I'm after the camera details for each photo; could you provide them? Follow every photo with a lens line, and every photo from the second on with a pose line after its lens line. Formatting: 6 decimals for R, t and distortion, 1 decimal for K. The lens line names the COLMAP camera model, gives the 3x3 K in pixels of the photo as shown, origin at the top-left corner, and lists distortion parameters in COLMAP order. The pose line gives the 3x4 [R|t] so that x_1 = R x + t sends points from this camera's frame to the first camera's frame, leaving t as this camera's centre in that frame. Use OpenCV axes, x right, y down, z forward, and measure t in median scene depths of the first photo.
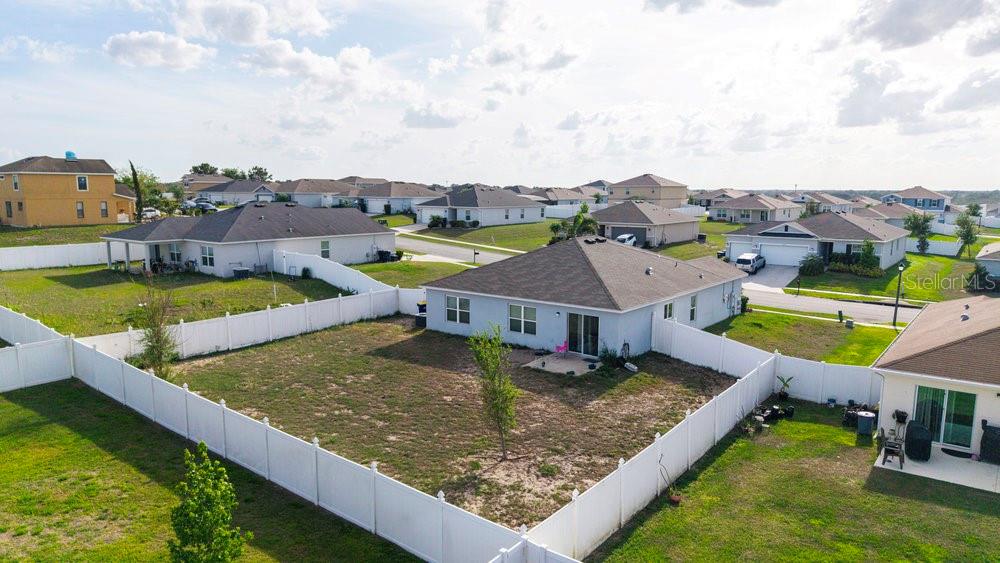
lens RADIAL K [[691.3, 0, 500.0], [0, 691.3, 281.5], [0, 0, 1]] dist [0.018021, 0.000036]
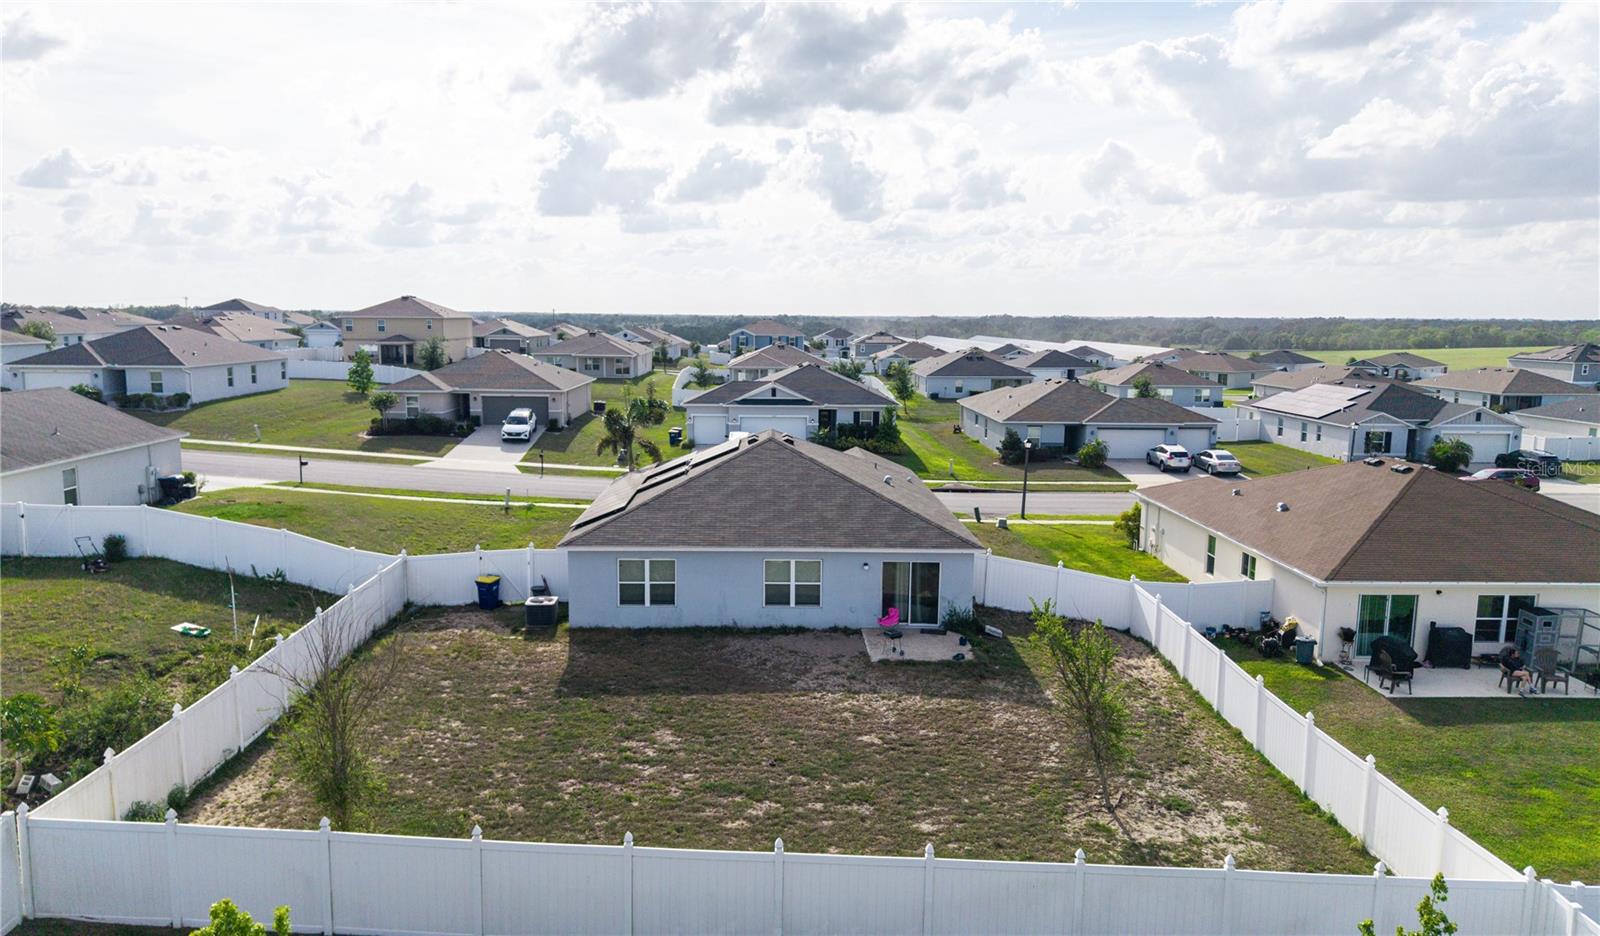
lens RADIAL K [[1136.8, 0, 794.9], [0, 1136.8, 545.2], [0, 0, 1]] dist [0.005986, 0.004540]
pose [[0.777732, -0.123496, 0.616345, -0.546450], [0.078569, 0.991920, 0.099607, -0.071695], [-0.623666, -0.029042, 0.781151, 0.242620]]
